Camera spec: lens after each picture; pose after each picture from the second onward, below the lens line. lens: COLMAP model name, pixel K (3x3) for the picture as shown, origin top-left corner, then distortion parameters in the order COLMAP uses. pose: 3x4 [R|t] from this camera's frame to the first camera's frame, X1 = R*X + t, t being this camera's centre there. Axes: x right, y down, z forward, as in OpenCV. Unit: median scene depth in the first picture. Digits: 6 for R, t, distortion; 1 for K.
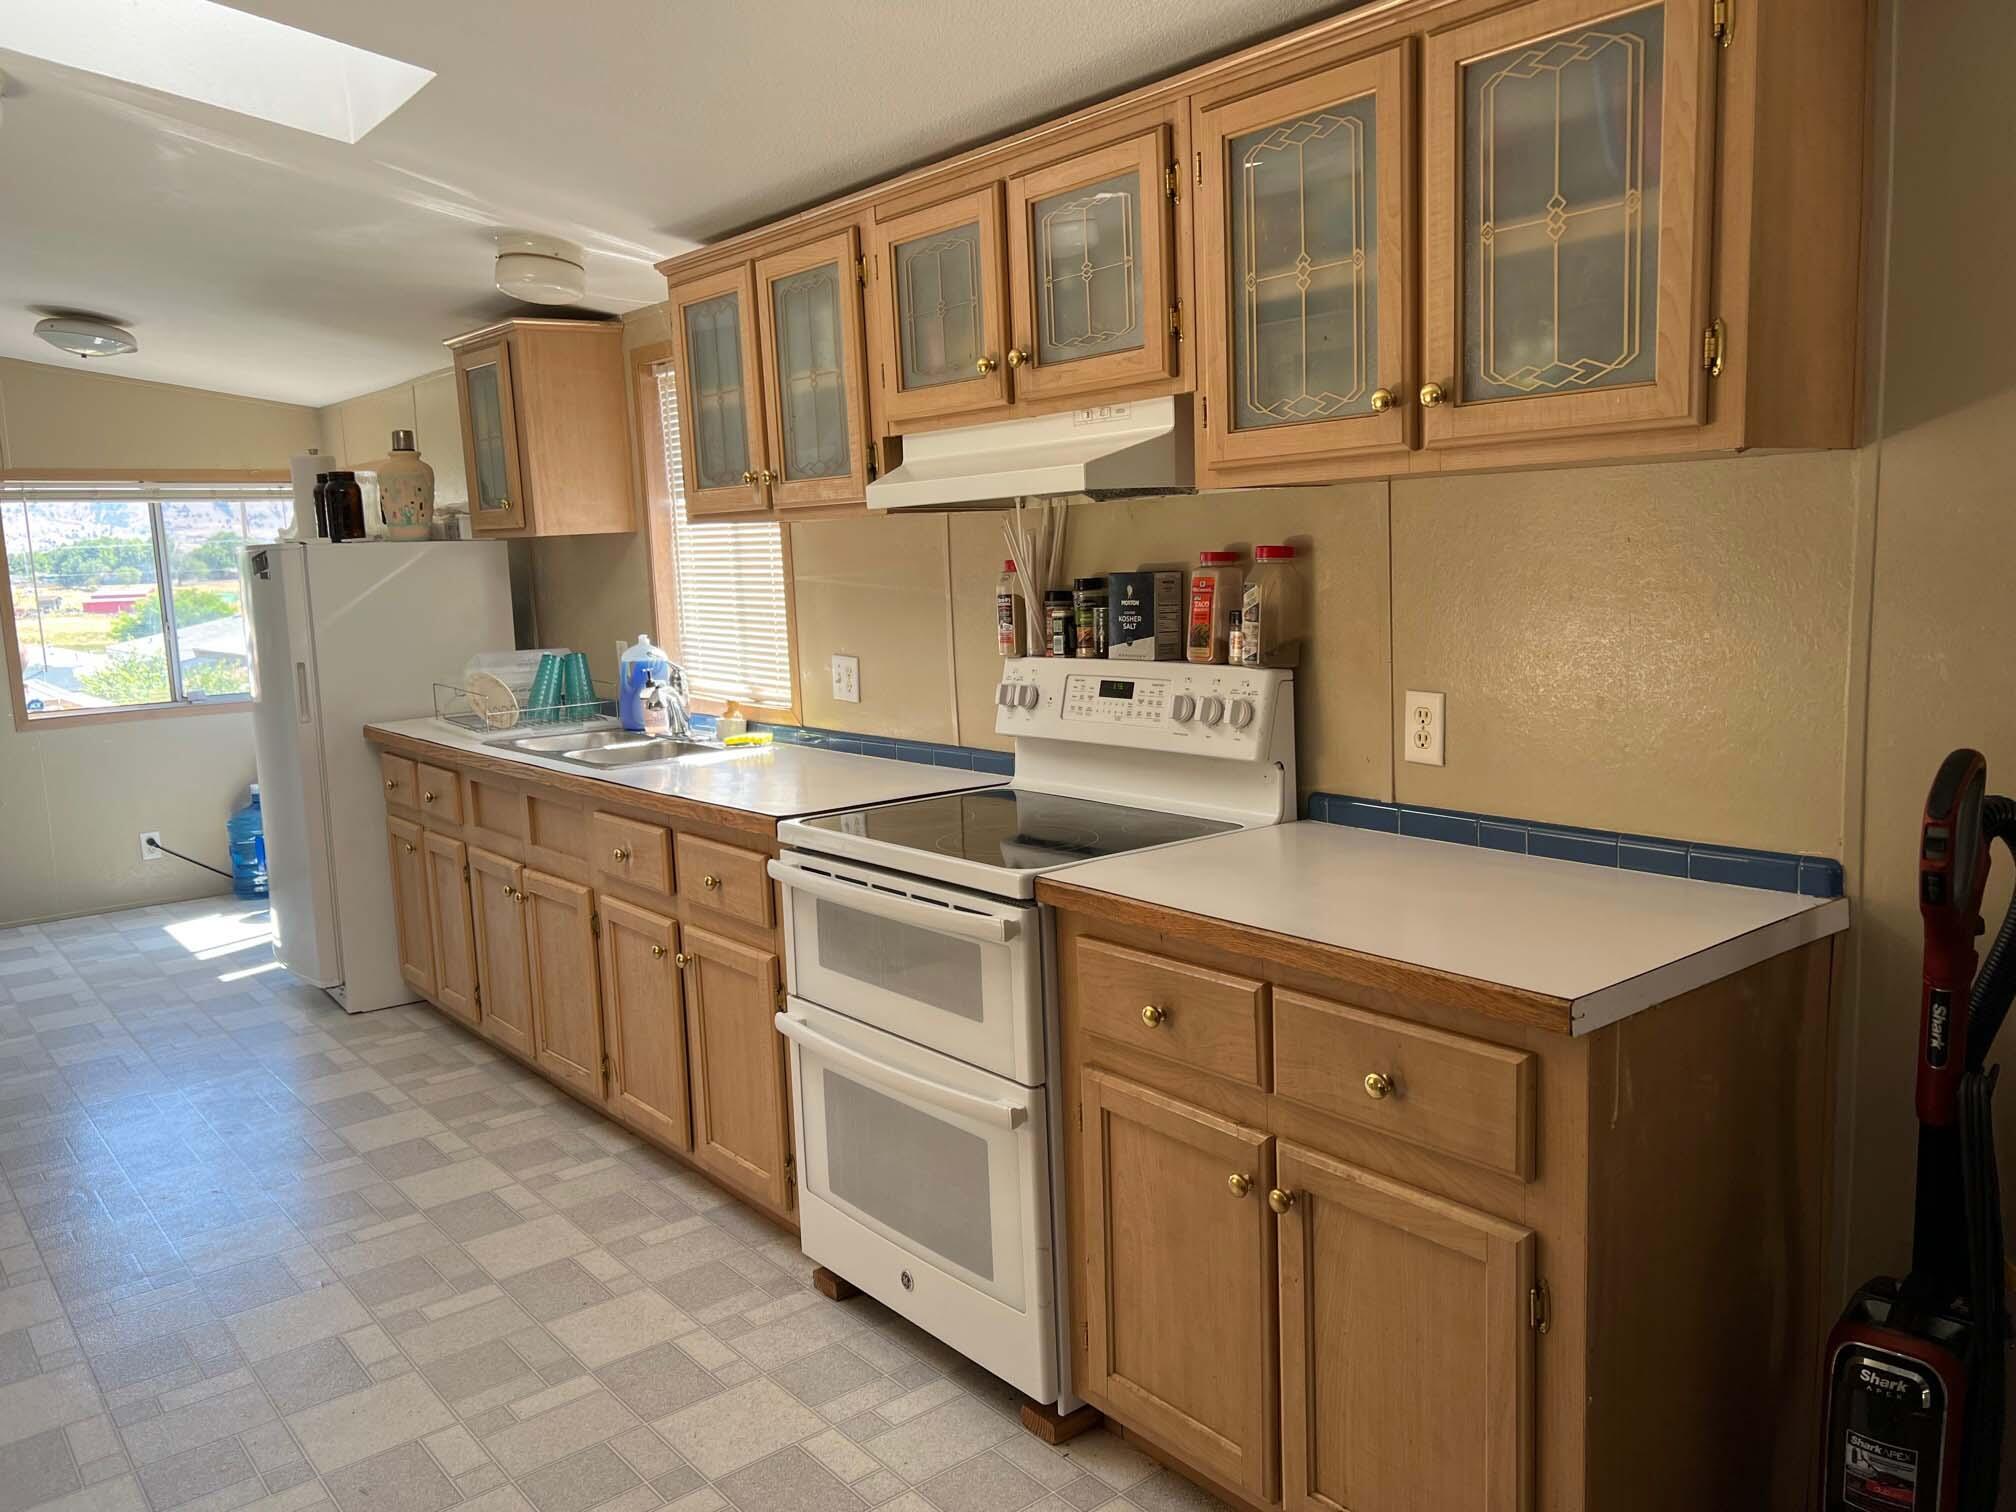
lens RADIAL K [[1527.2, 0, 1020.8], [0, 1527.2, 764.5], [0, 0, 1]] dist [0.044467, -0.047657]
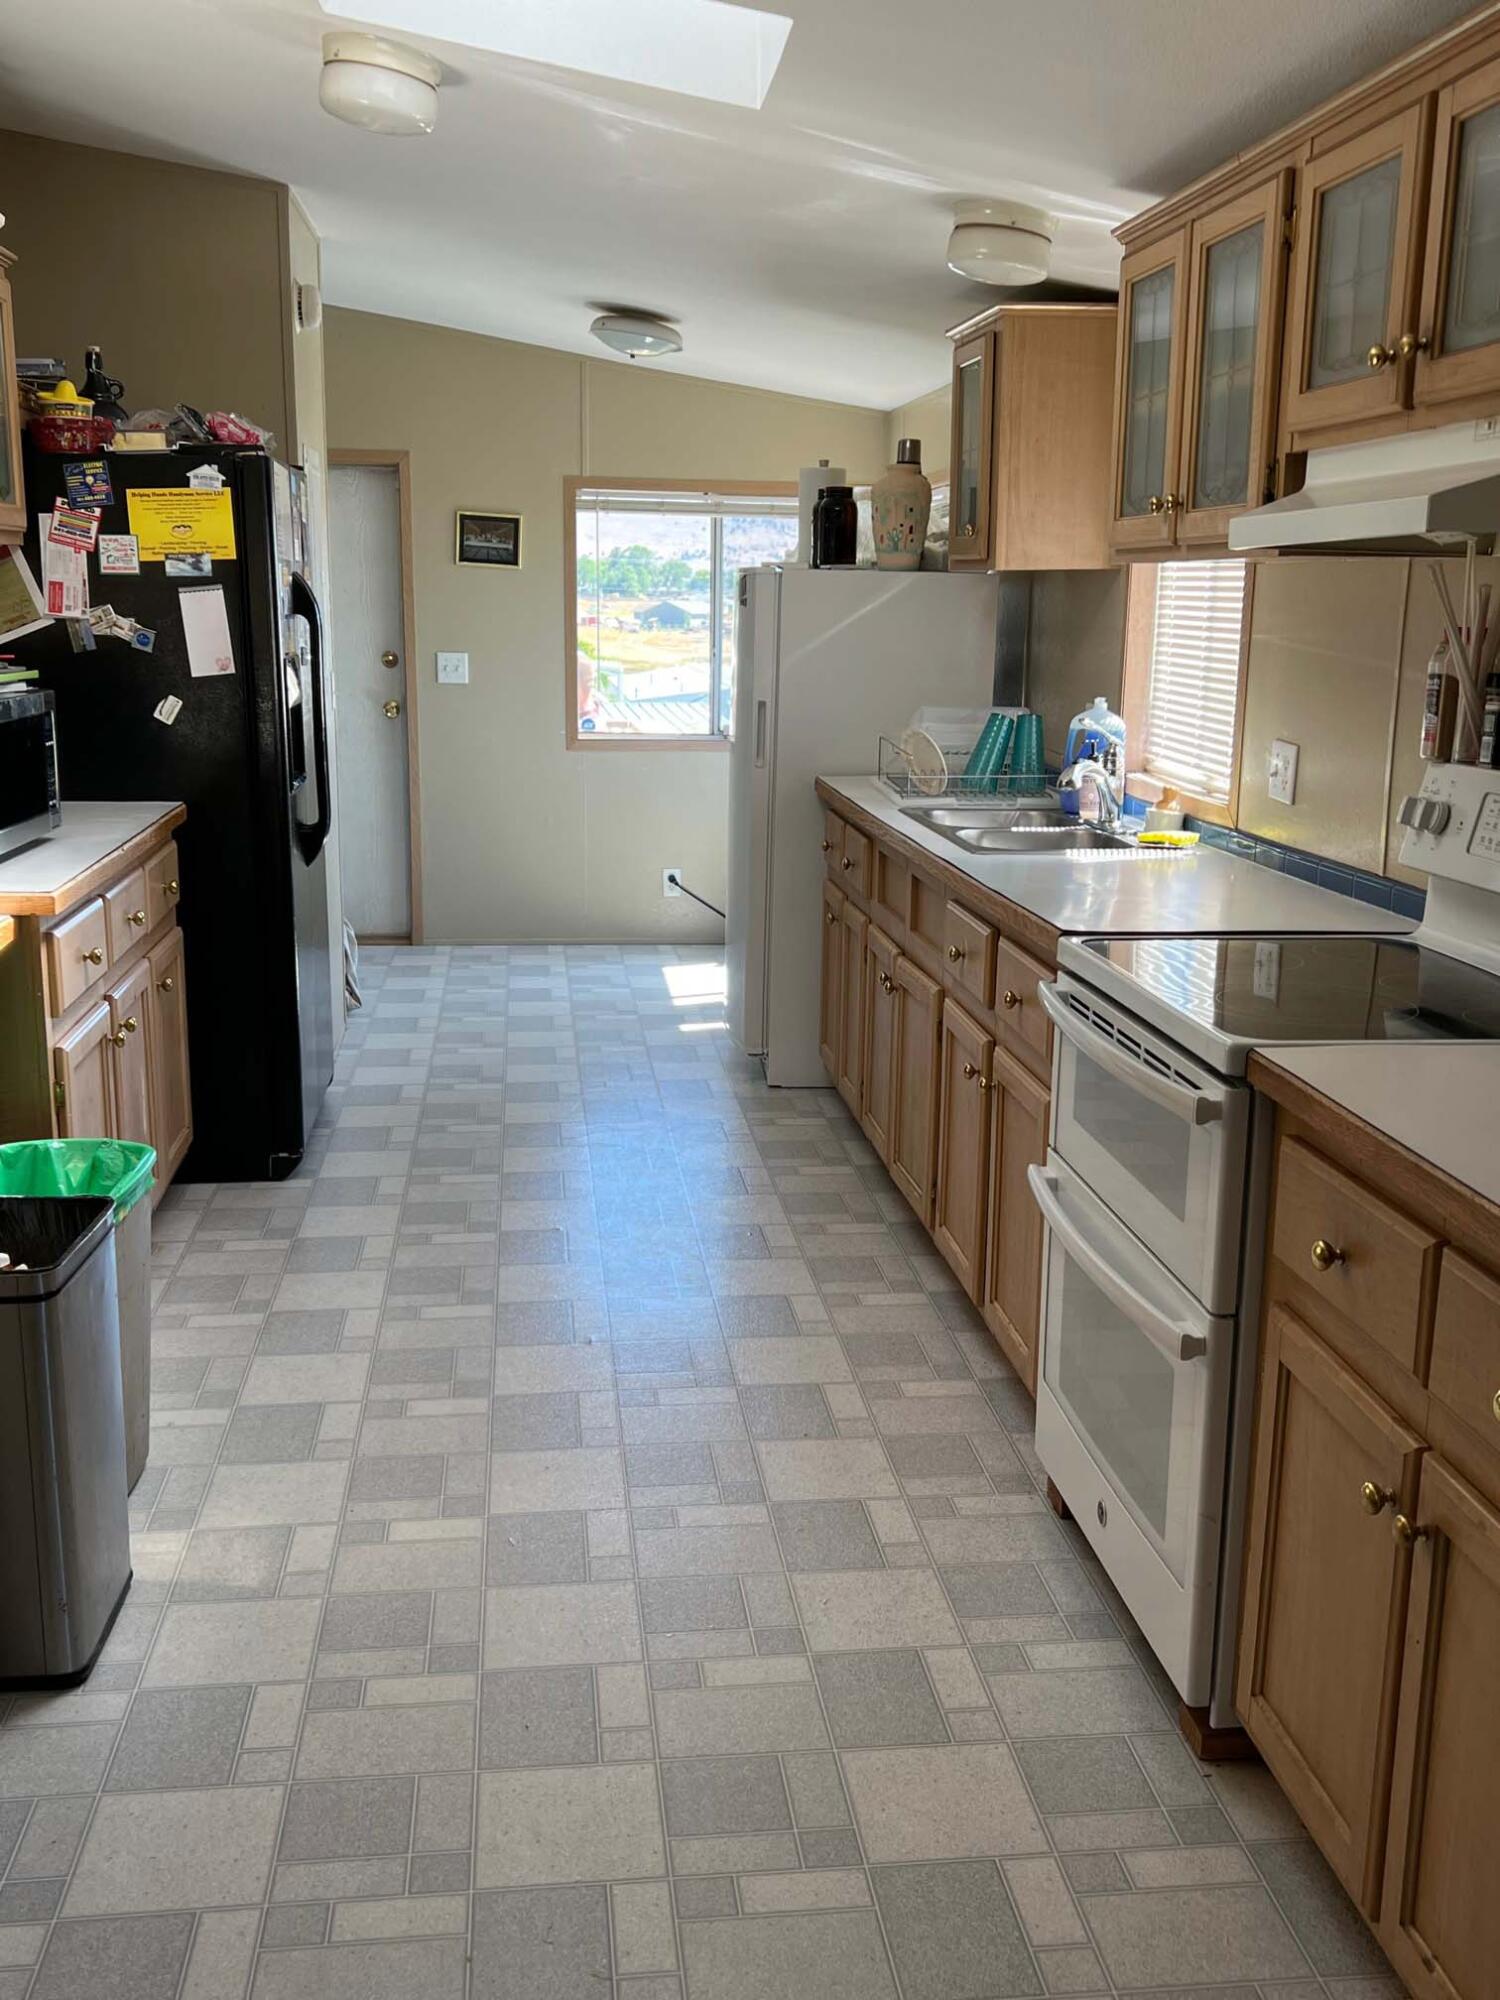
lens RADIAL K [[1889.4, 0, 745.4], [0, 1889.4, 1030.4], [0, 0, 1]] dist [0.046711, 0.000000]
pose [[0.840234, 0.168920, -0.515240, 0.218901], [-0.122202, 0.984782, 0.123576, -0.016816], [0.528274, -0.040870, 0.848090, 0.046964]]
